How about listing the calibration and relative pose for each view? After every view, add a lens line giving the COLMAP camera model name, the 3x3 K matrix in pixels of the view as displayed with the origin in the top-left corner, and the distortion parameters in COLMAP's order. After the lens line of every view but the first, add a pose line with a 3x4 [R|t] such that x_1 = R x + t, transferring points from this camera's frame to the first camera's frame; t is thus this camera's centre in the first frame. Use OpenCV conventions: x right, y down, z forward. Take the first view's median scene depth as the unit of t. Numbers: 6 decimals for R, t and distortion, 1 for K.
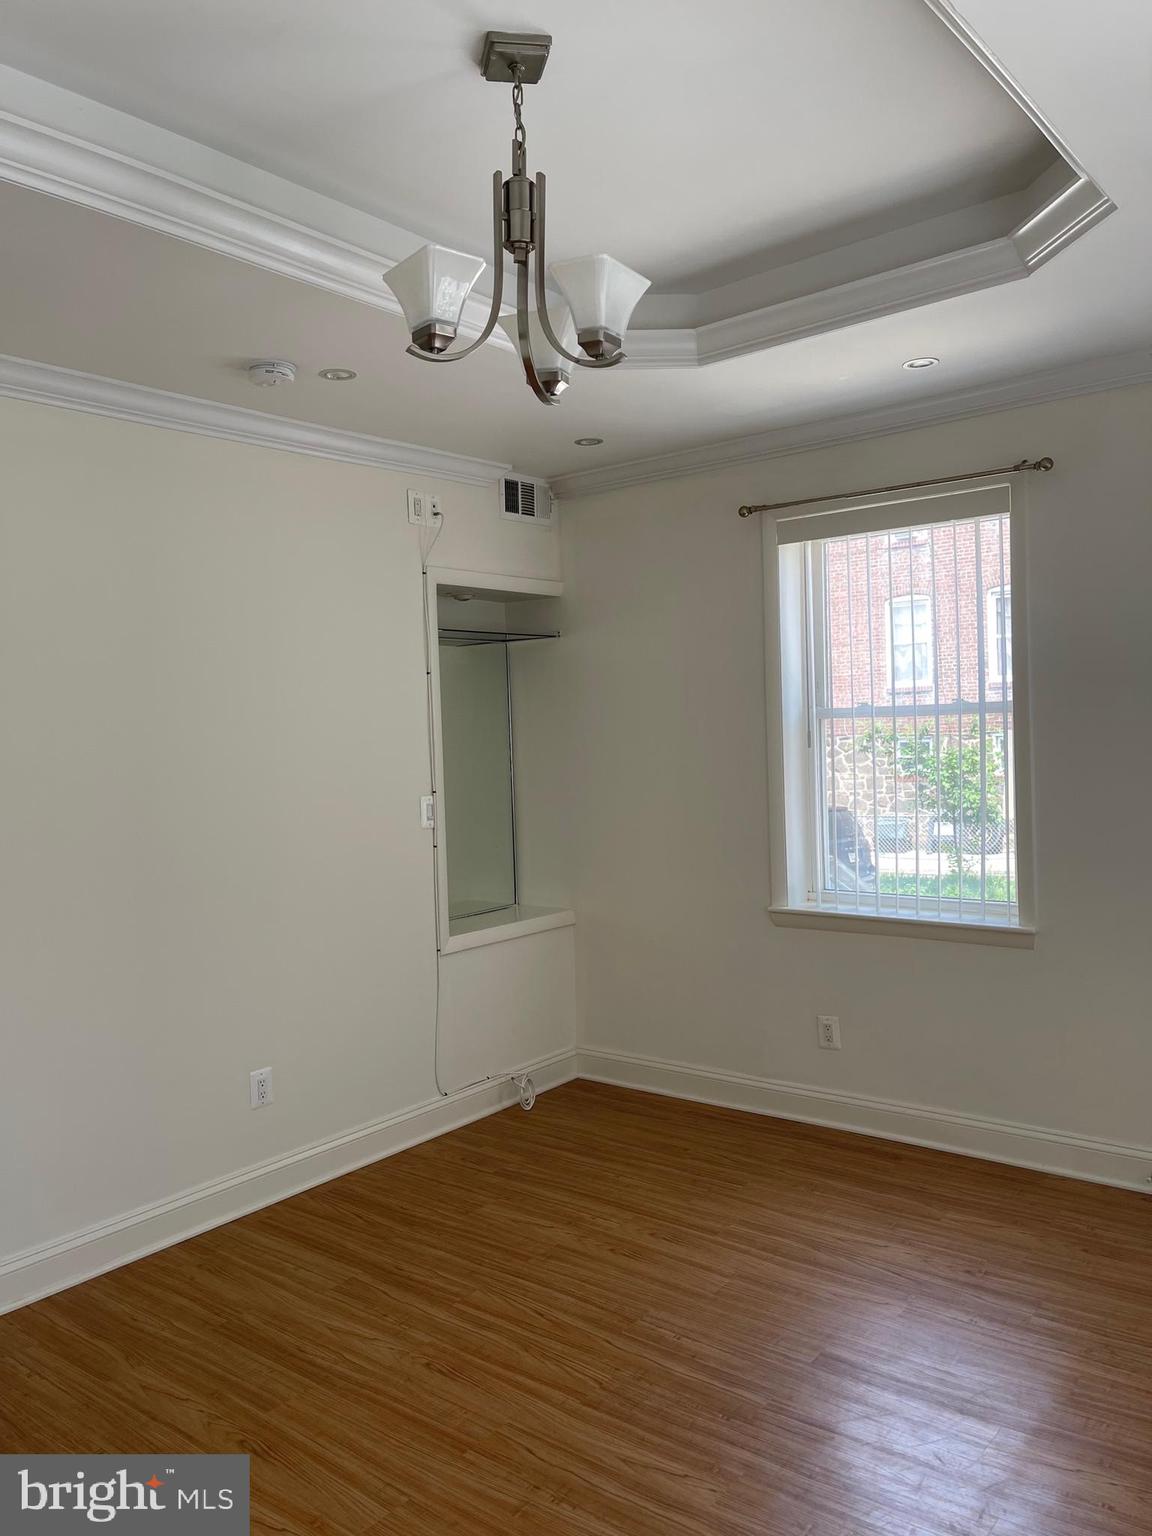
lens RADIAL K [[1188.5, 0, 575.5], [0, 1188.5, 781.6], [0, 0, 1]] dist [0.044705, -0.001335]
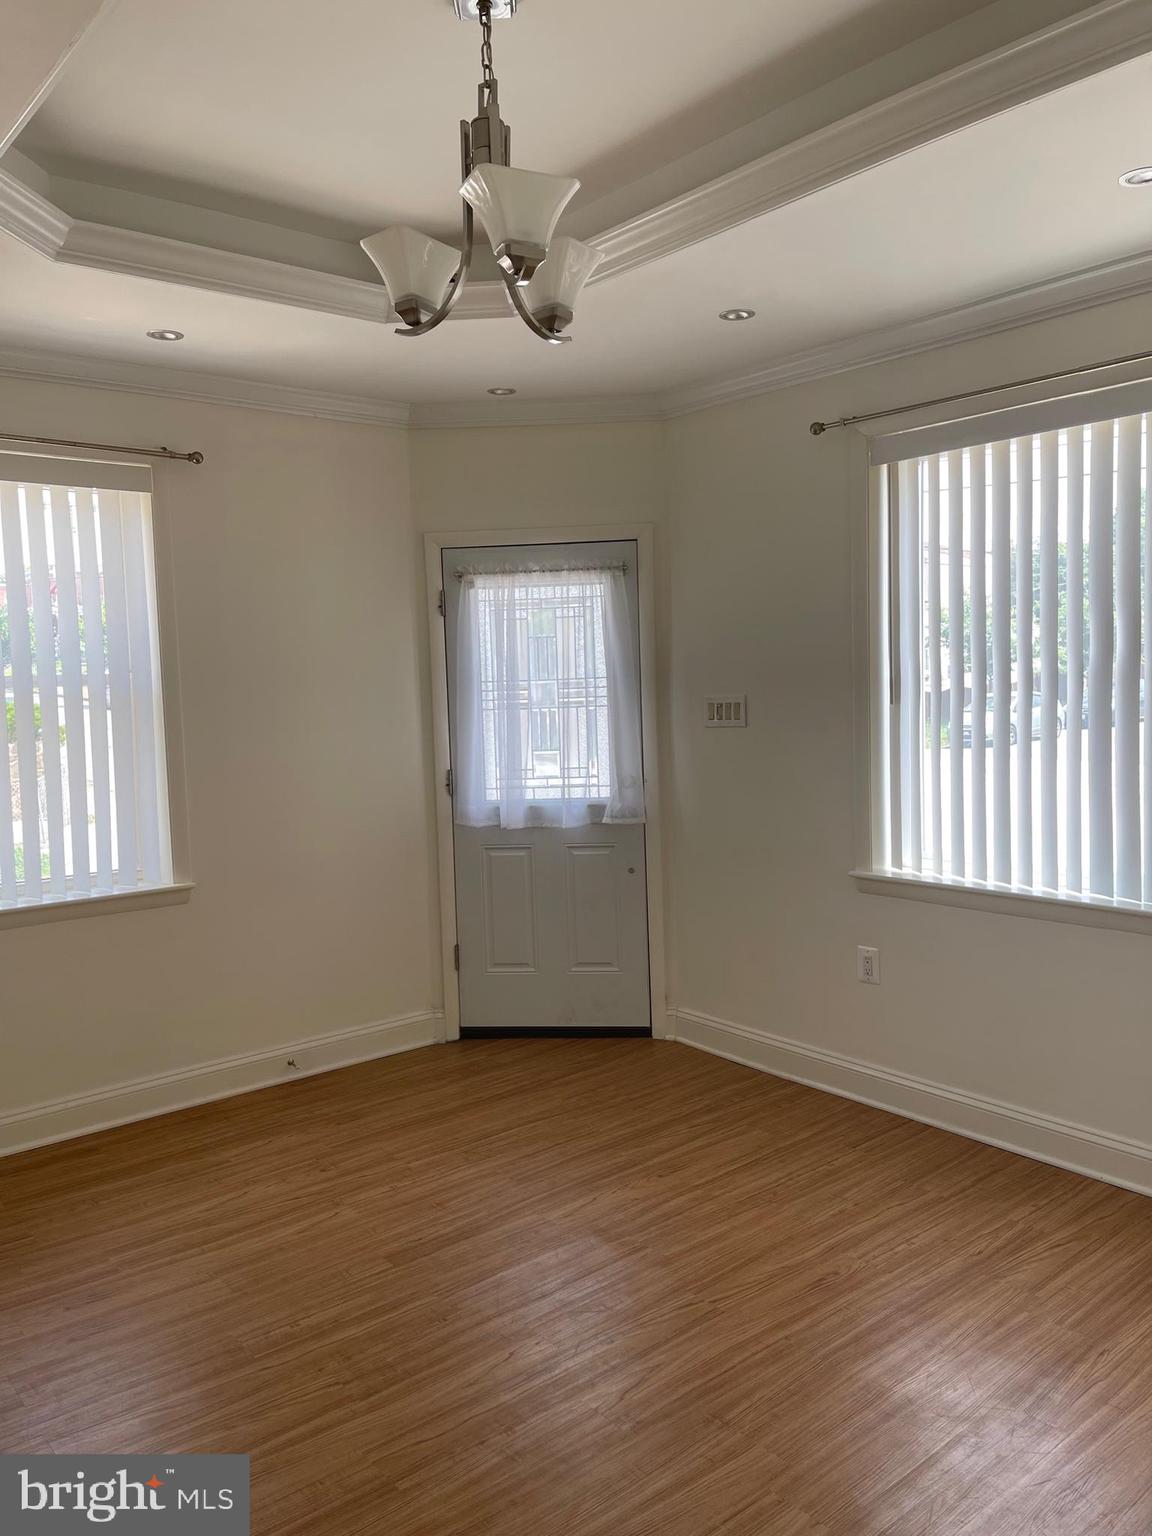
lens RADIAL K [[1175.3, 0, 576.0], [0, 1175.3, 768.0], [0, 0, 1]] dist [0.027462, -0.004004]
pose [[0.203592, -0.047170, 0.977919, -0.632945], [0.067307, 0.997150, 0.034085, 0.006519], [-0.976740, 0.058881, 0.206186, 0.469212]]
